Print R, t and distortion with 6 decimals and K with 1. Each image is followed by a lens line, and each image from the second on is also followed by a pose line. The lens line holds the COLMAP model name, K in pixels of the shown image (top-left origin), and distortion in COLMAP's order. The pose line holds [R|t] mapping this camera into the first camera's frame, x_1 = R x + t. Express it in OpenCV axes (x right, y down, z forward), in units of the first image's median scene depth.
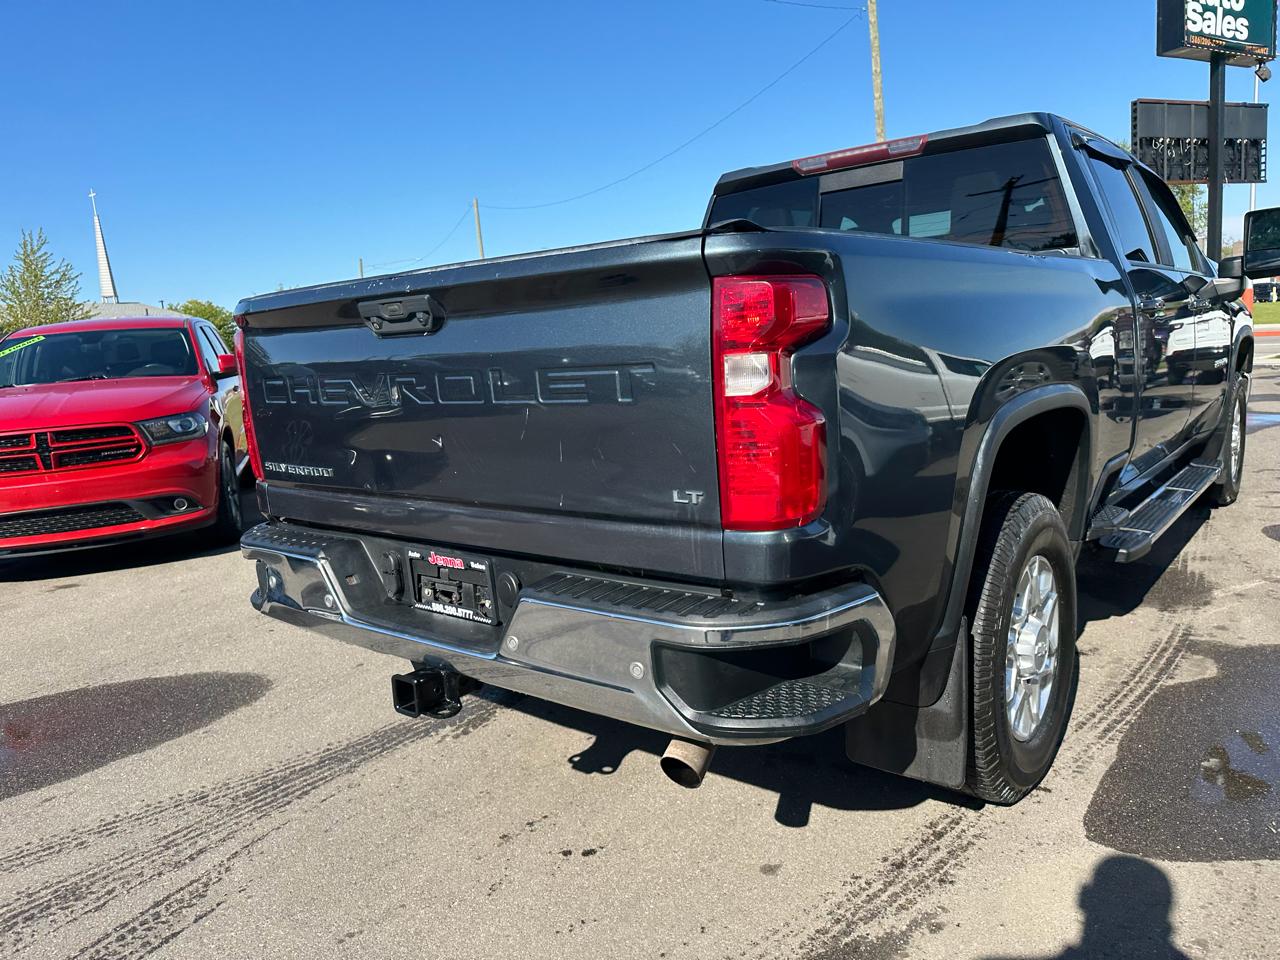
lens RADIAL K [[874.7, 0, 651.9], [0, 874.7, 489.0], [0, 0, 1]] dist [0.017218, -0.023310]
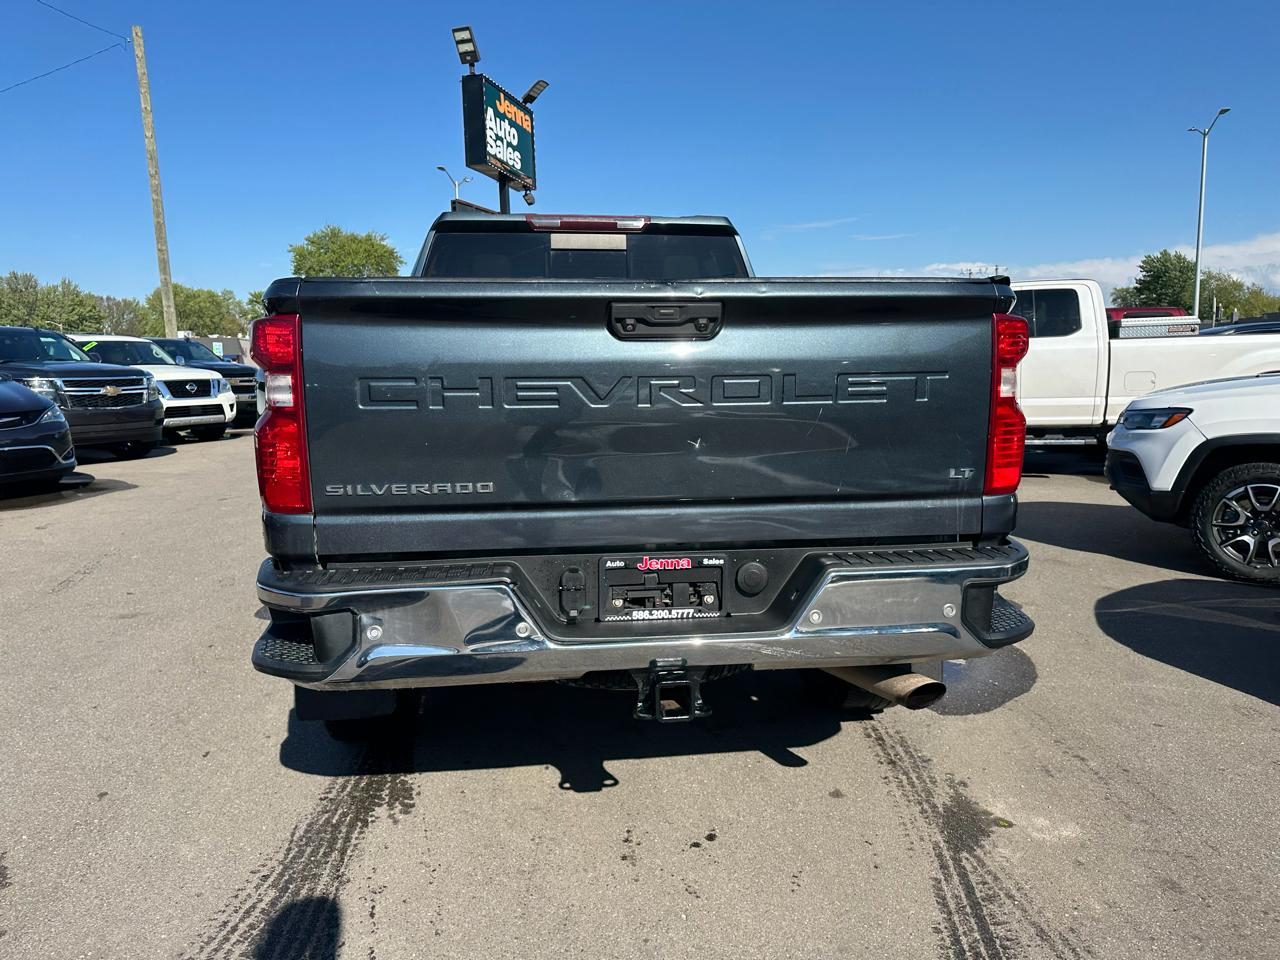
lens RADIAL K [[874.7, 0, 632.9], [0, 874.7, 473.2], [0, 0, 1]] dist [0.017218, -0.023310]
pose [[0.703099, -0.022467, 0.710737, -0.829454], [0.084026, 0.995123, -0.051667, 0.023415], [-0.706110, 0.096047, 0.701558, 0.265548]]
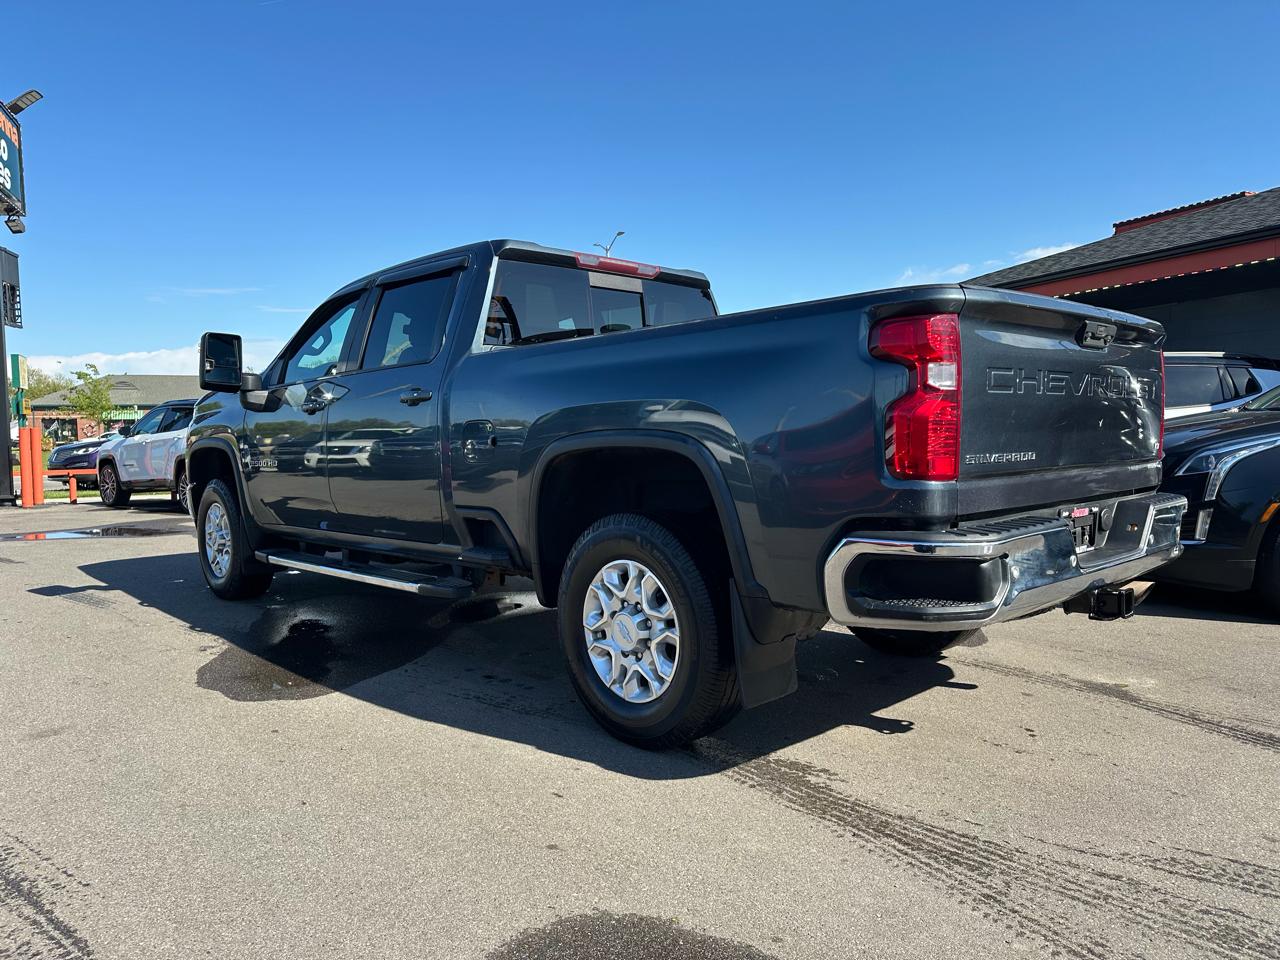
lens RADIAL K [[874.7, 0, 629.8], [0, 874.7, 469.8], [0, 0, 1]] dist [0.017218, -0.023310]
pose [[0.155571, 0.027769, 0.987434, -1.480492], [0.173076, 0.983376, -0.054924, -0.027070], [-0.972544, 0.179445, 0.148179, 1.260532]]
